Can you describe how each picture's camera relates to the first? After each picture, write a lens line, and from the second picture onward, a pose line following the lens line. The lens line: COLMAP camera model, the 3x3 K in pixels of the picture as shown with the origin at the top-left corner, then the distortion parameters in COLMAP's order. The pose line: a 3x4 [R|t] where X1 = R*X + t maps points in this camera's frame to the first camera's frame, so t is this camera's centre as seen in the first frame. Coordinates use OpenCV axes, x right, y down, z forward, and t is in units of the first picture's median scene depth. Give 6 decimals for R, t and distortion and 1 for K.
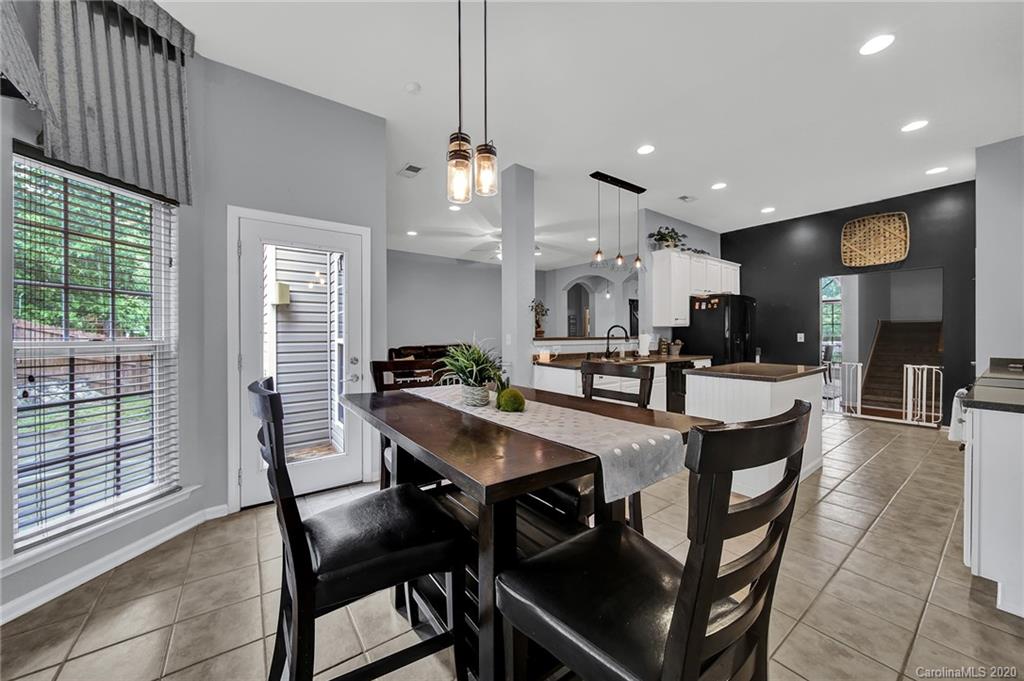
lens RADIAL K [[371.6, 0, 504.9], [0, 371.6, 338.1], [0, 0, 1]] dist [0.001743, 0.000007]
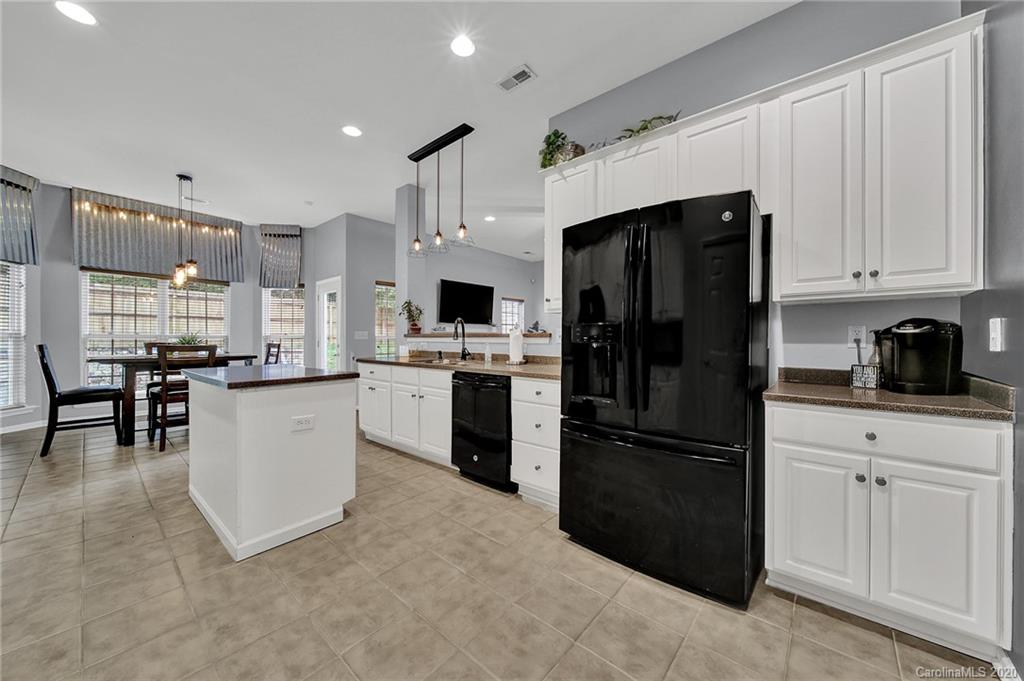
lens RADIAL K [[371.6, 0, 504.9], [0, 371.6, 338.1], [0, 0, 1]] dist [0.001743, 0.000007]
pose [[0.222802, 0.004659, -0.974853, 1.083021], [-0.008474, 0.999960, 0.002842, 0.003497], [0.974827, 0.007627, 0.222832, 0.915489]]
